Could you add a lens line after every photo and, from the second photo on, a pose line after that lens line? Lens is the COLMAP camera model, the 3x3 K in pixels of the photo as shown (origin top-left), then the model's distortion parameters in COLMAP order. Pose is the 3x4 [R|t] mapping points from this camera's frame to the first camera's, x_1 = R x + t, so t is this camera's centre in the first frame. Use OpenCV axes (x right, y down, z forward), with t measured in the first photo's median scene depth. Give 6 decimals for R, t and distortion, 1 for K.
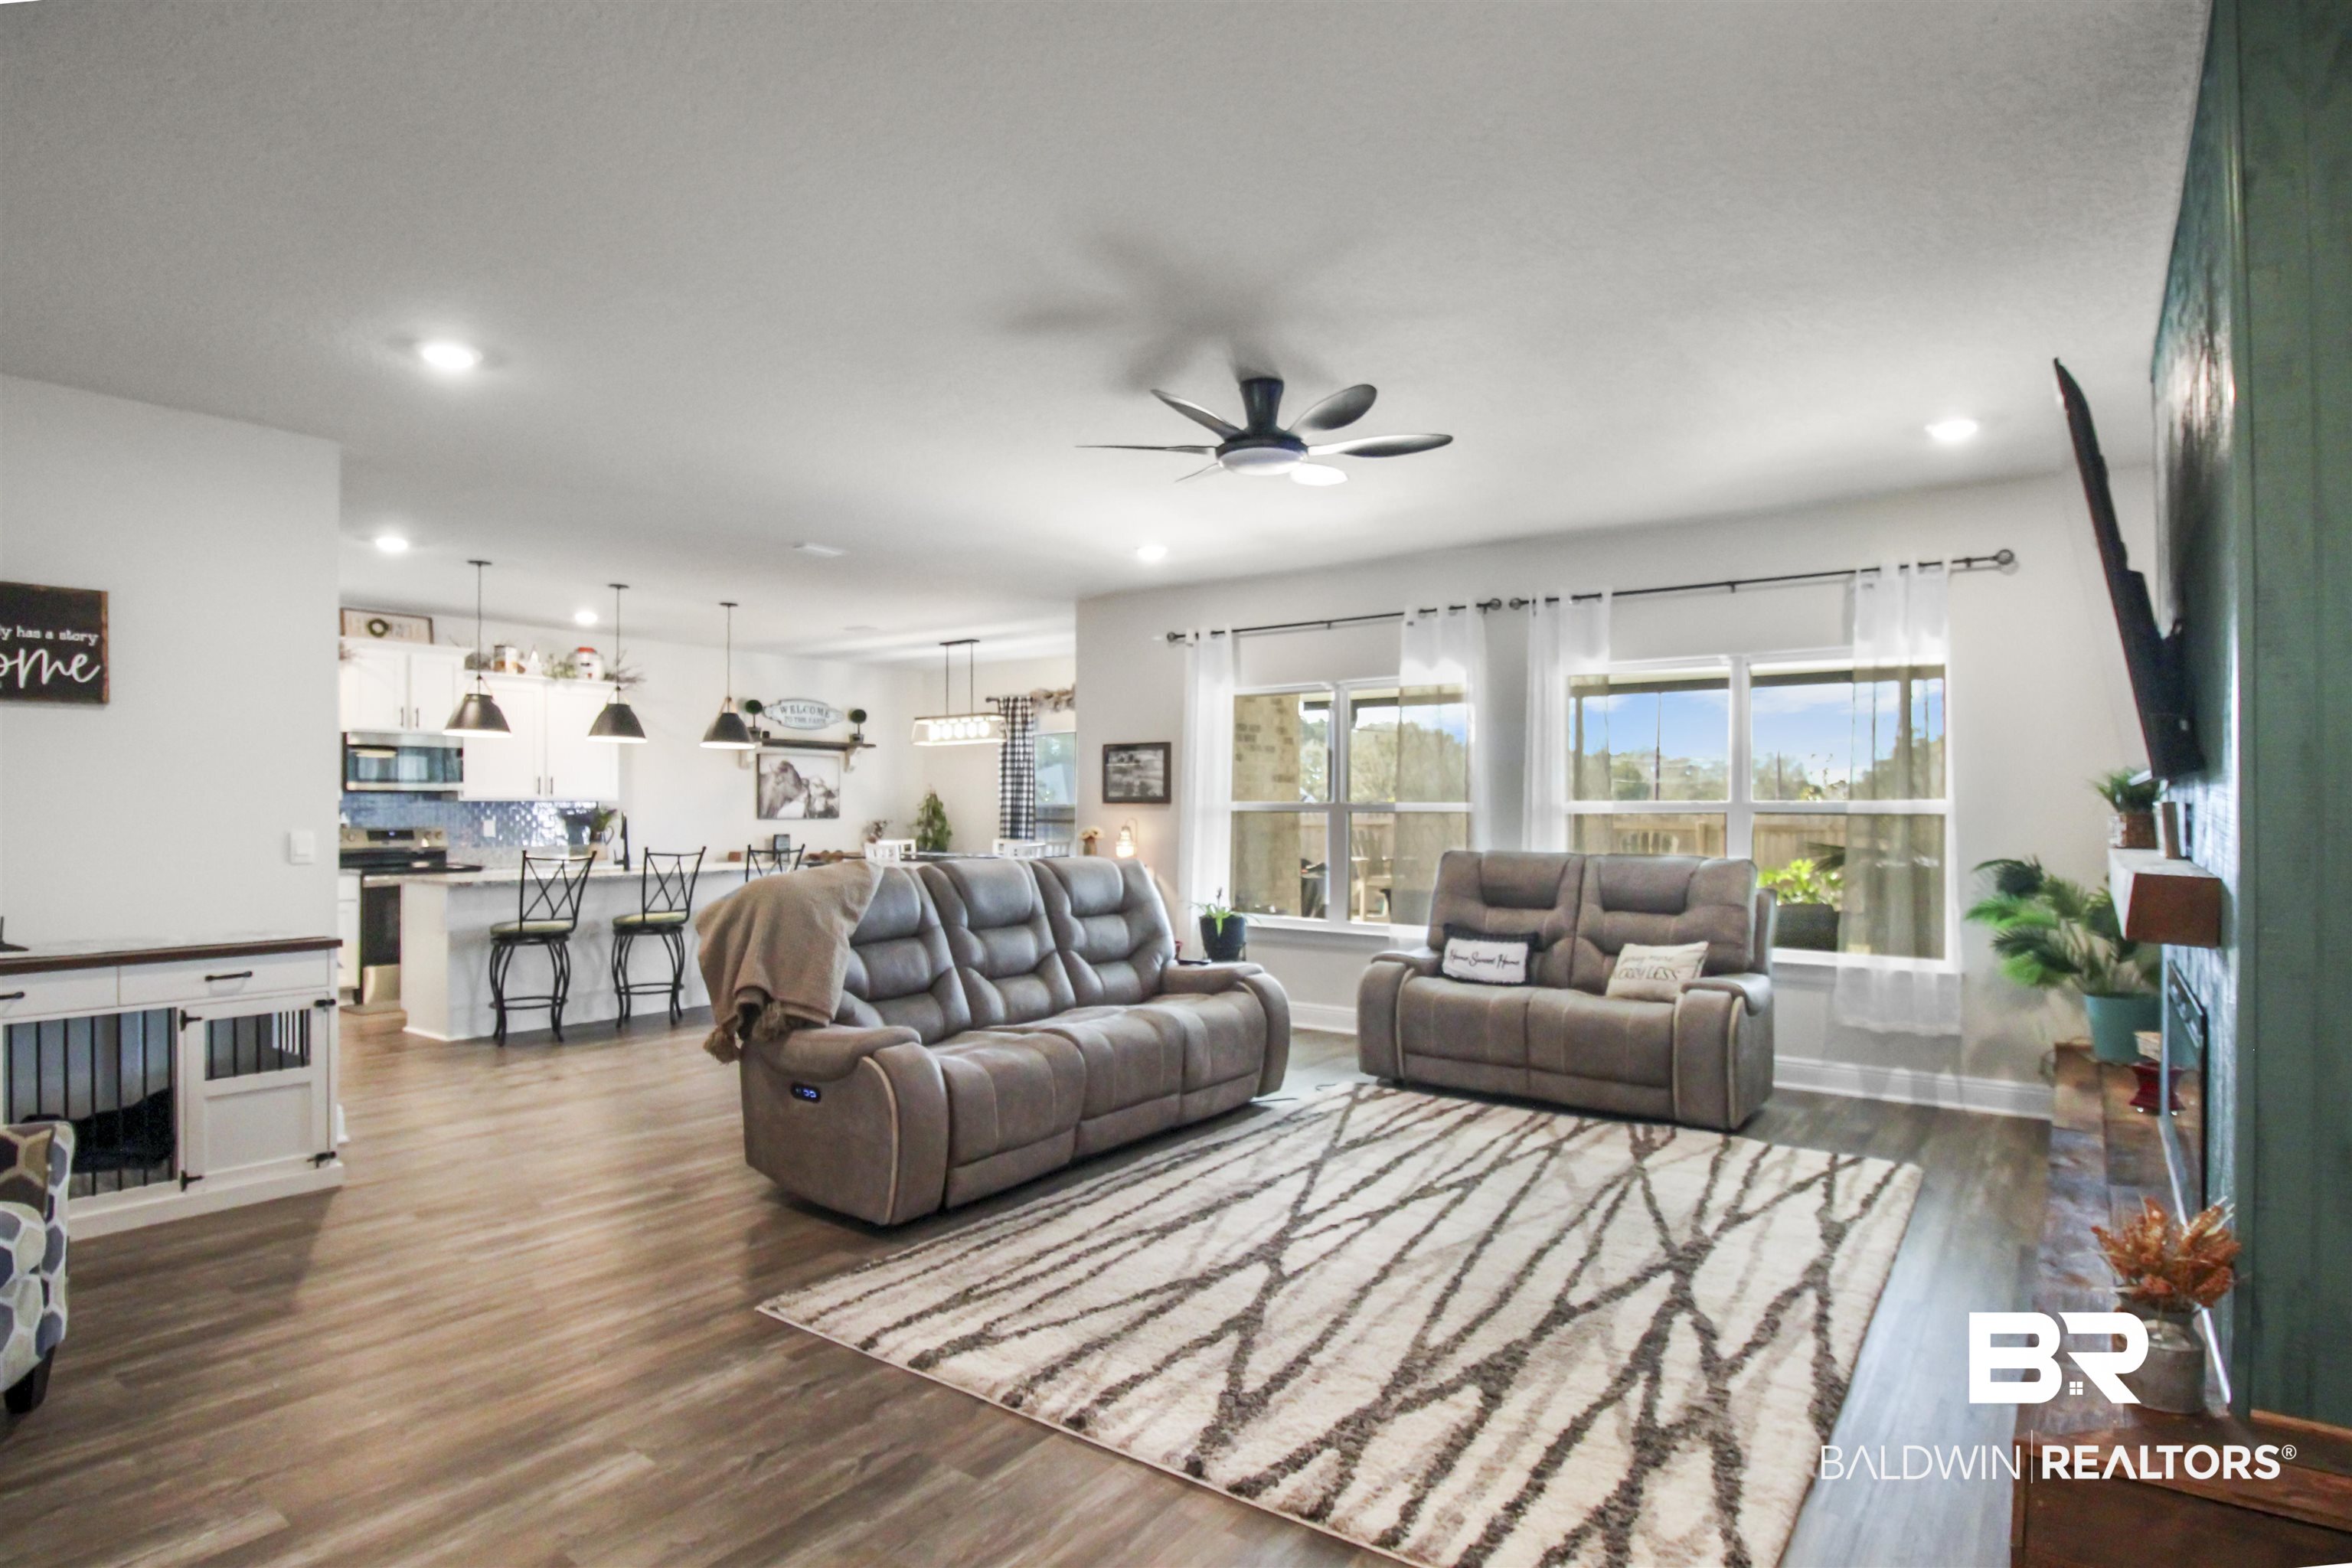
lens RADIAL K [[1193.1, 0, 1171.9], [0, 1193.1, 807.5], [0, 0, 1]] dist [0.014972, 0.000715]
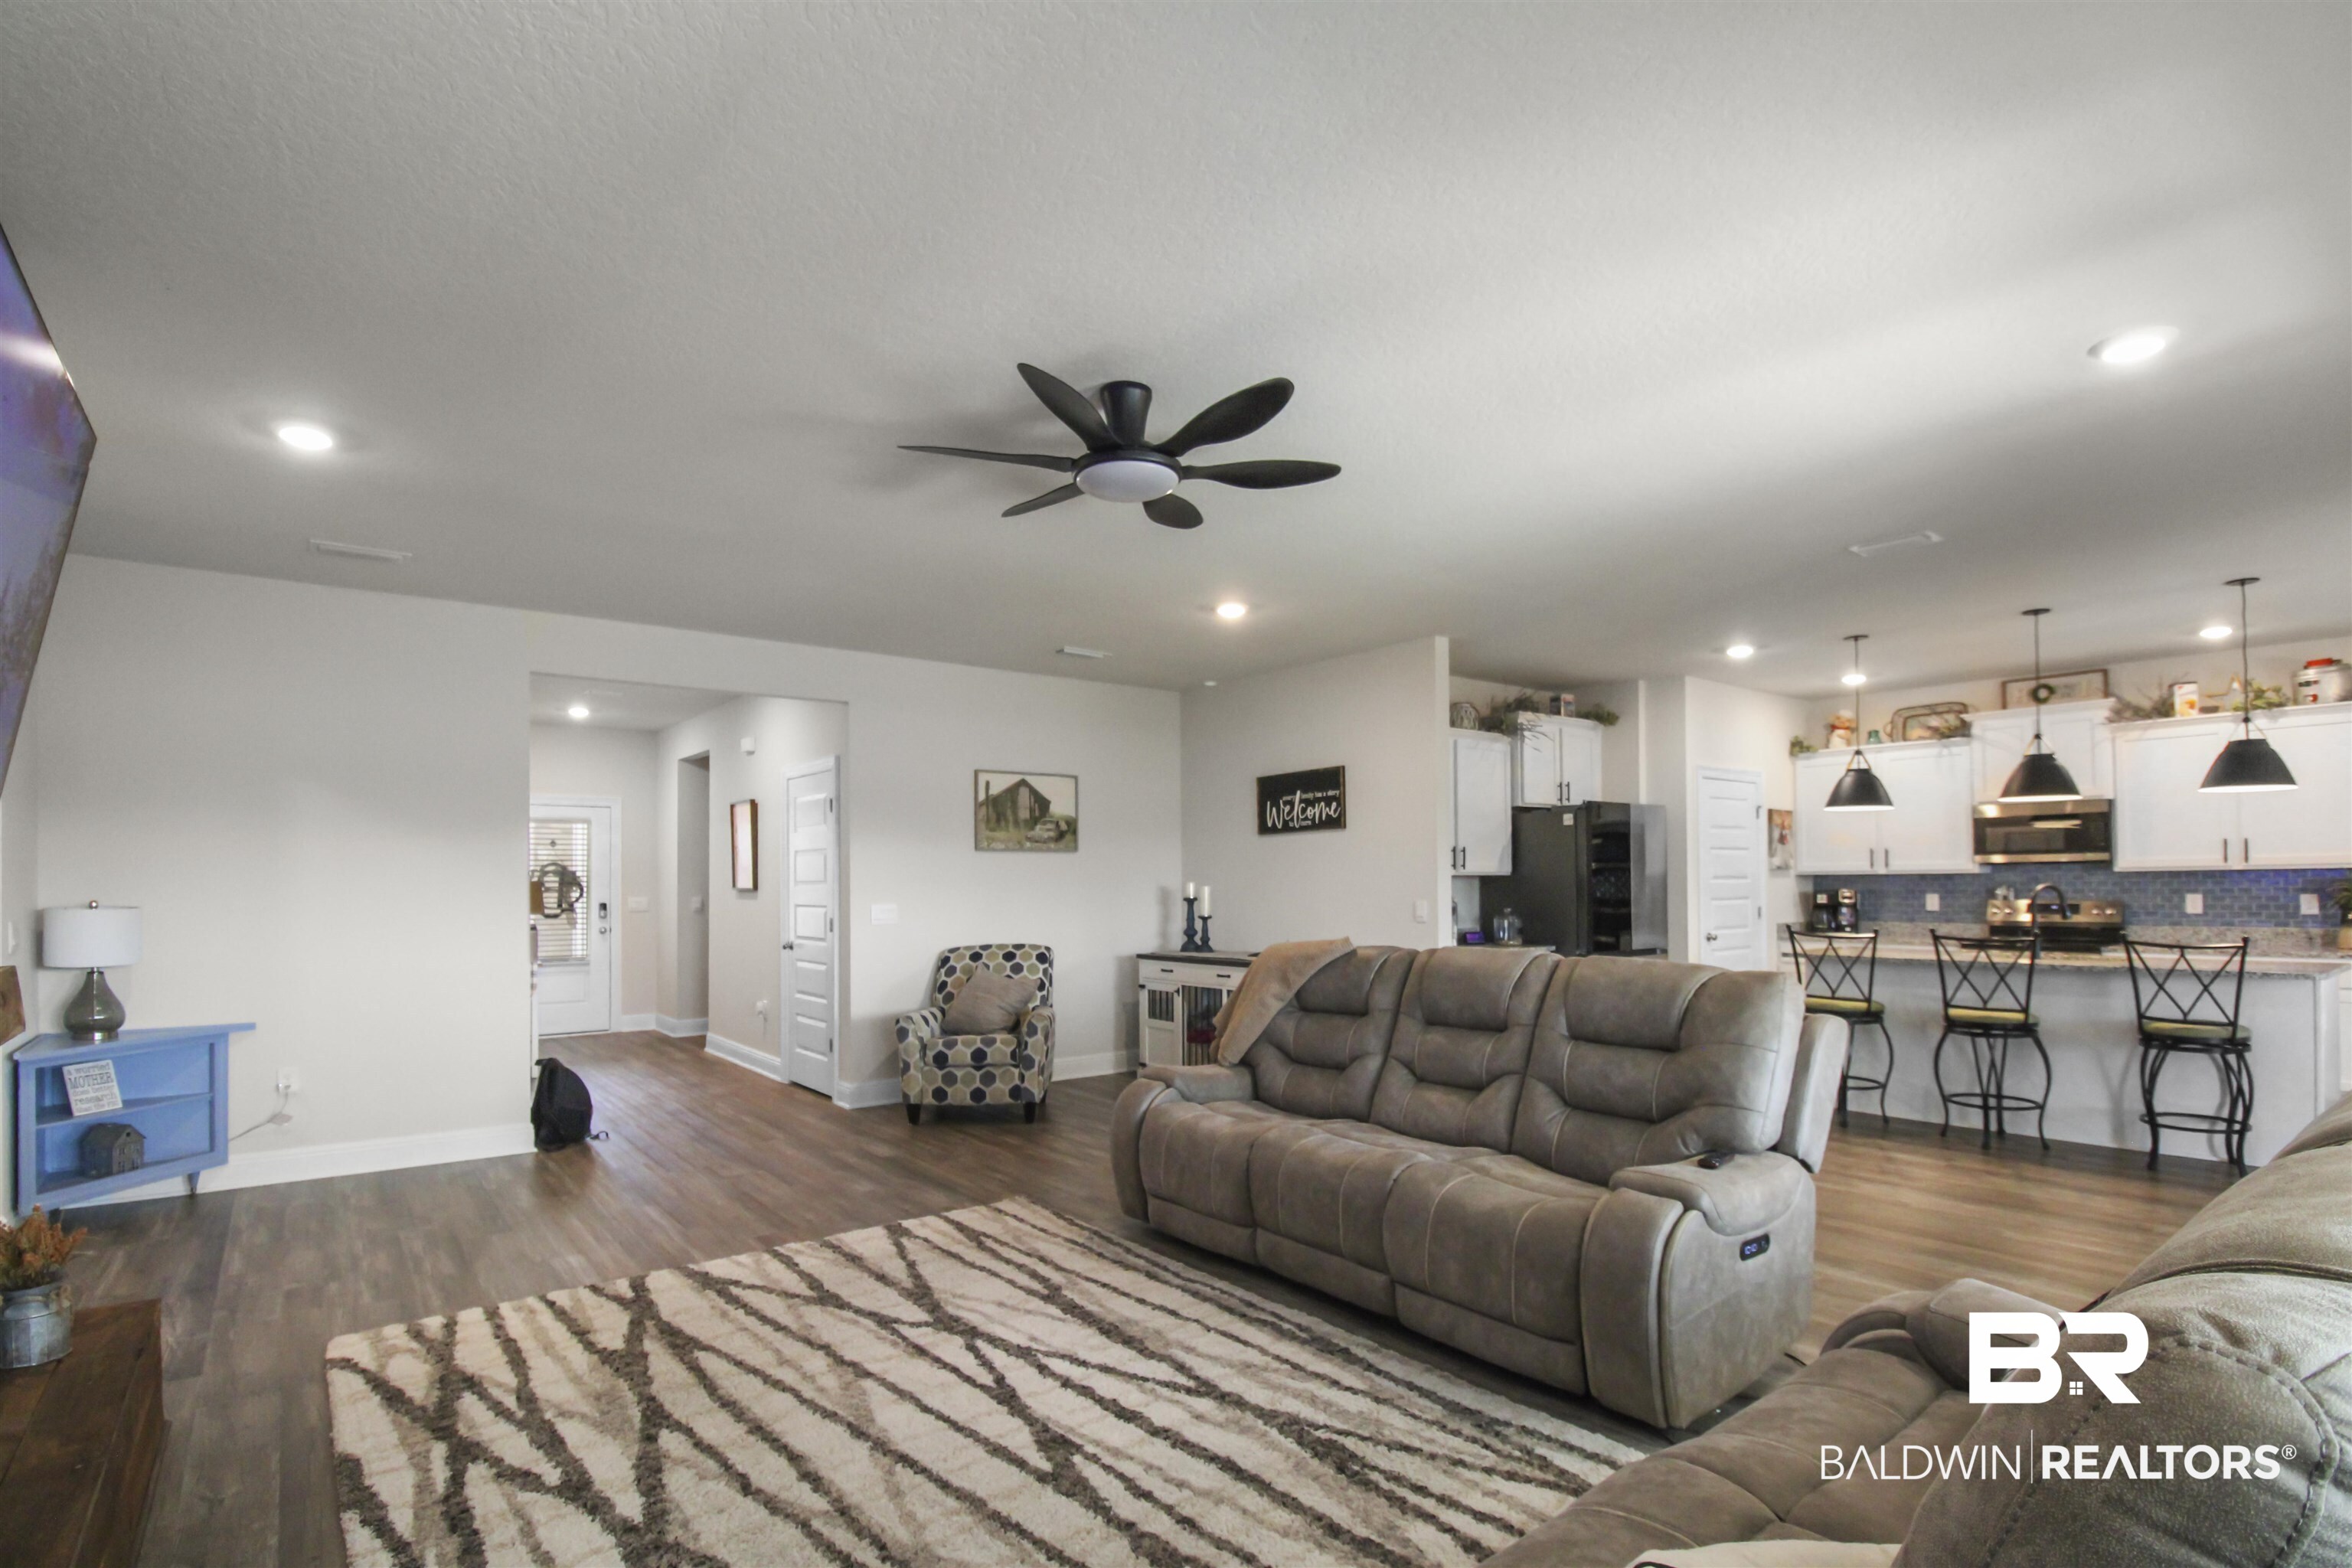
lens RADIAL K [[1158.4, 0, 1229.3], [0, 1158.4, 857.4], [0, 0, 1]] dist [-0.002646, -0.003857]
pose [[-0.242620, -0.020070, -0.969914, 0.951115], [0.006720, 0.999727, -0.022367, -0.003832], [0.970098, -0.011945, -0.242419, 1.417745]]
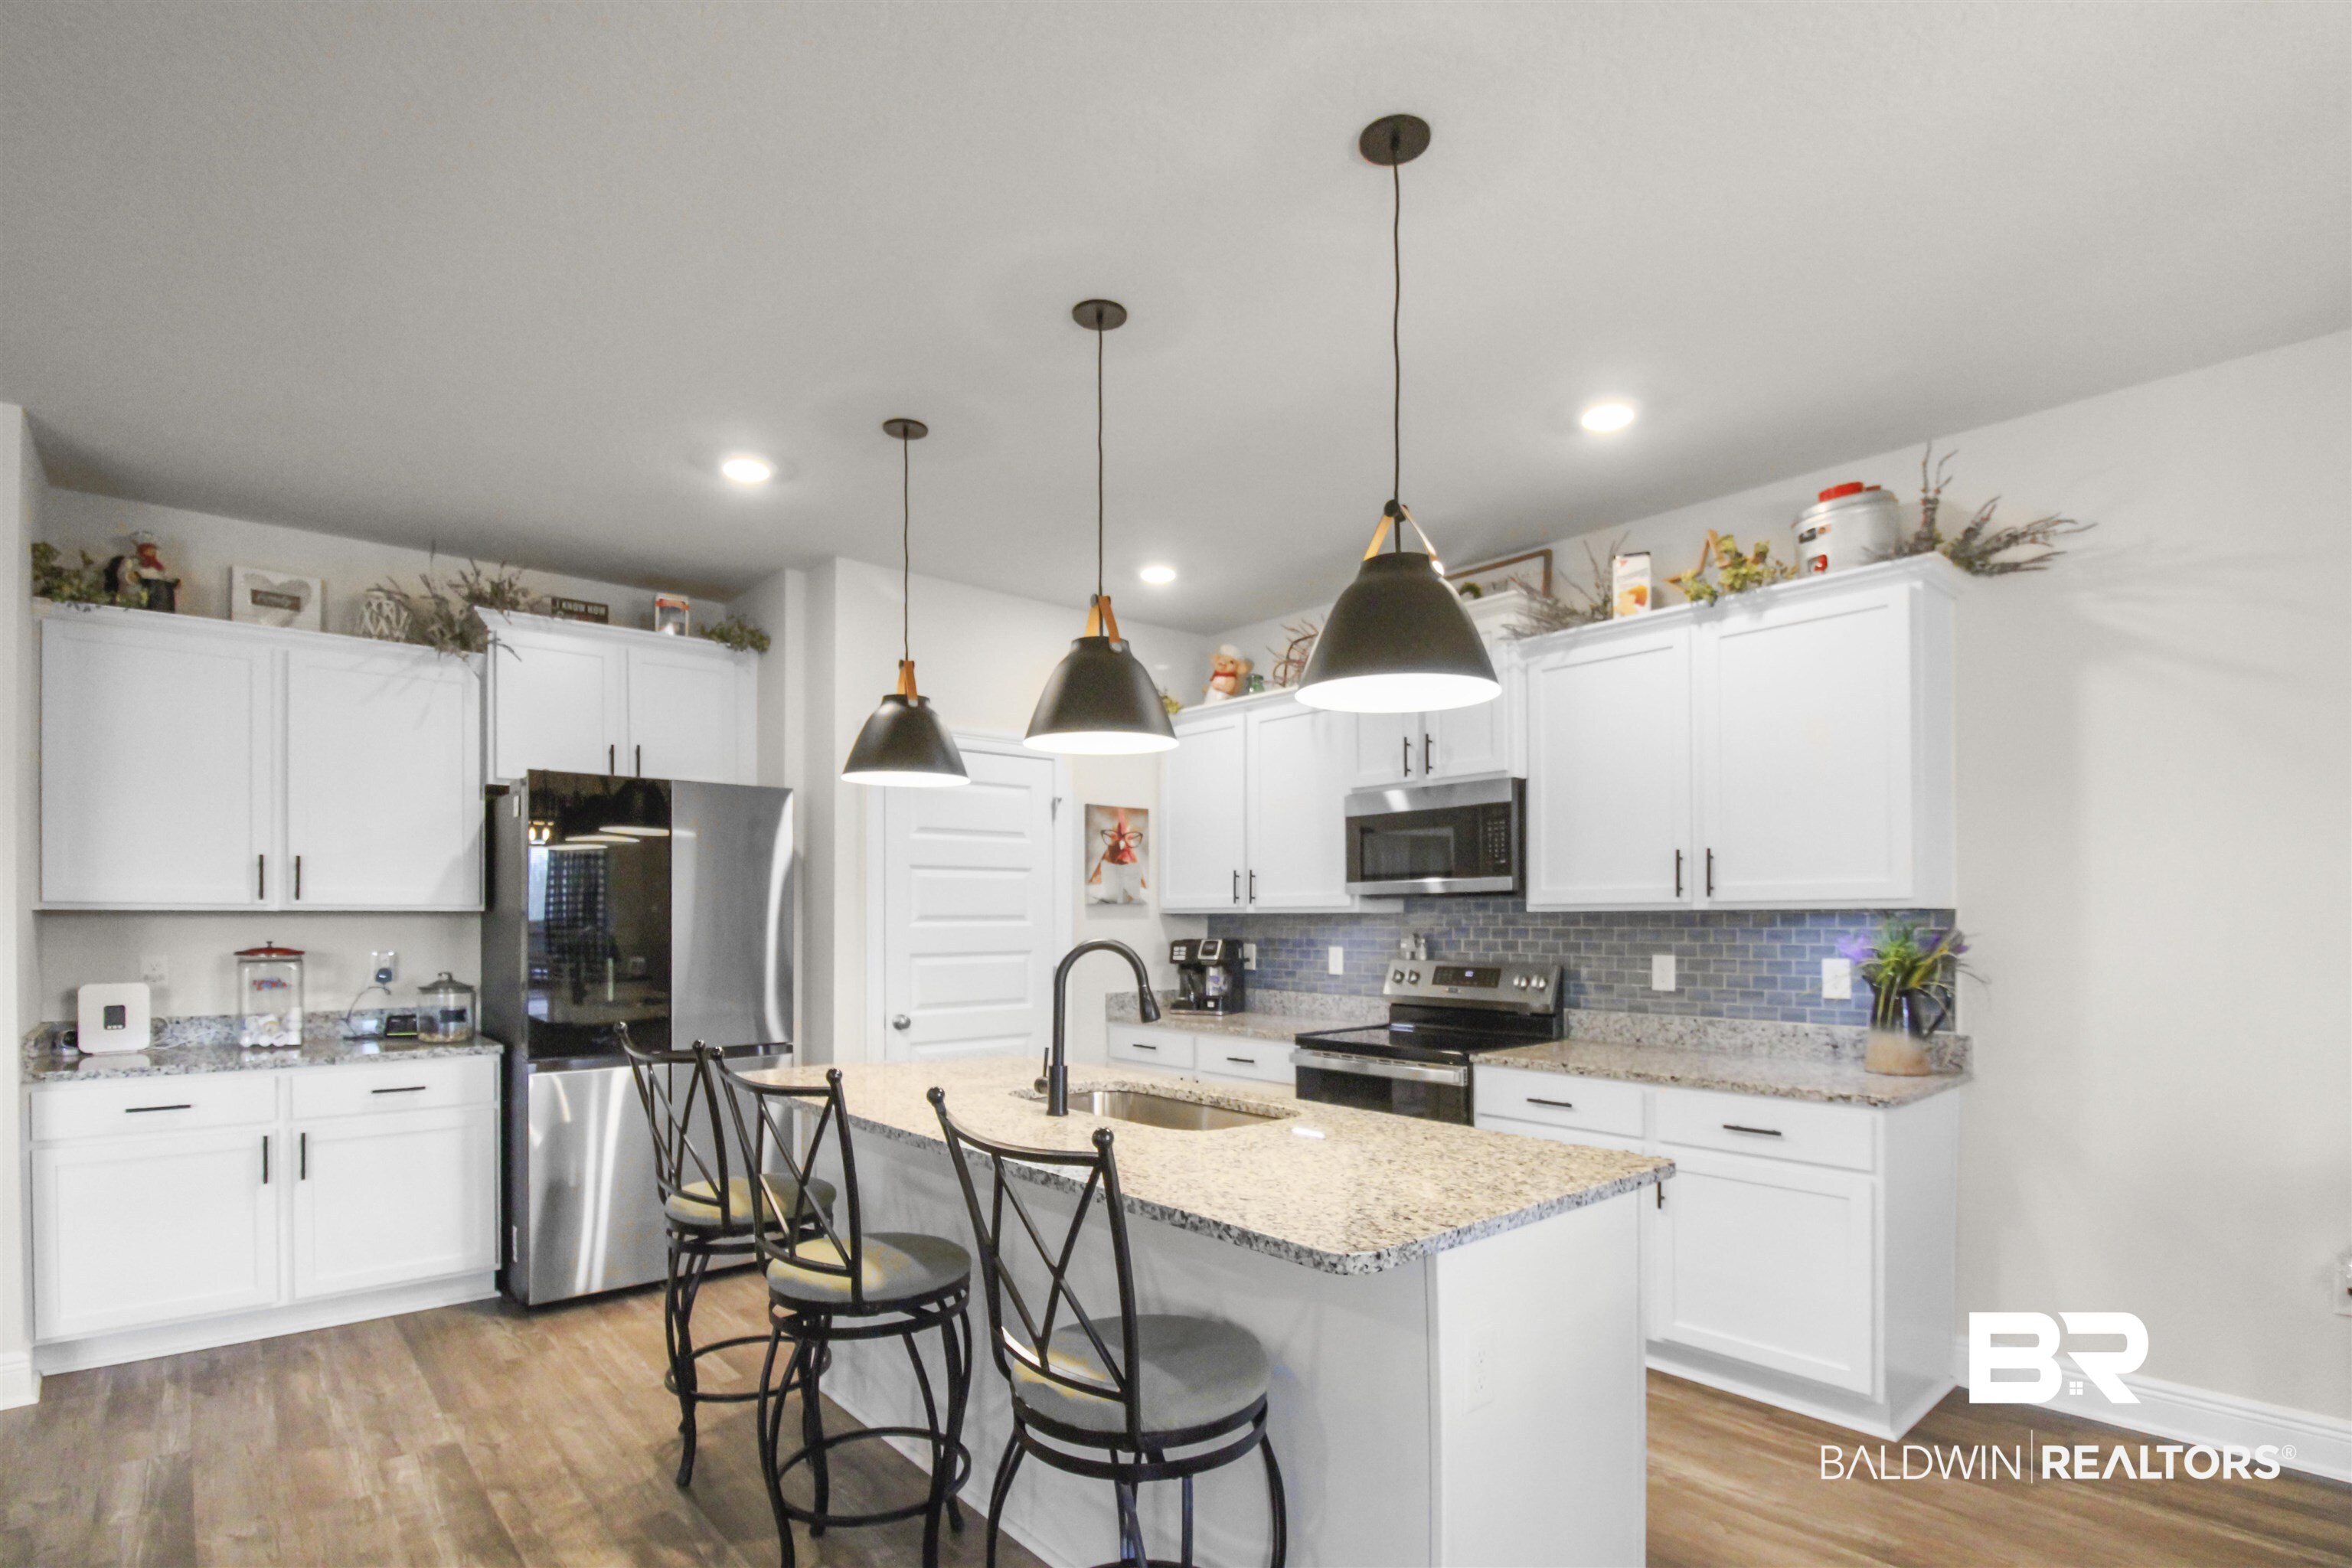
lens RADIAL K [[1158.4, 0, 1193.3], [0, 1158.4, 911.6], [0, 0, 1]] dist [-0.002646, -0.003857]
pose [[-0.208842, -0.002999, -0.977945, -0.279450], [-0.001006, 0.999995, -0.002852, -0.011374], [0.977949, 0.000388, -0.208844, 2.379646]]
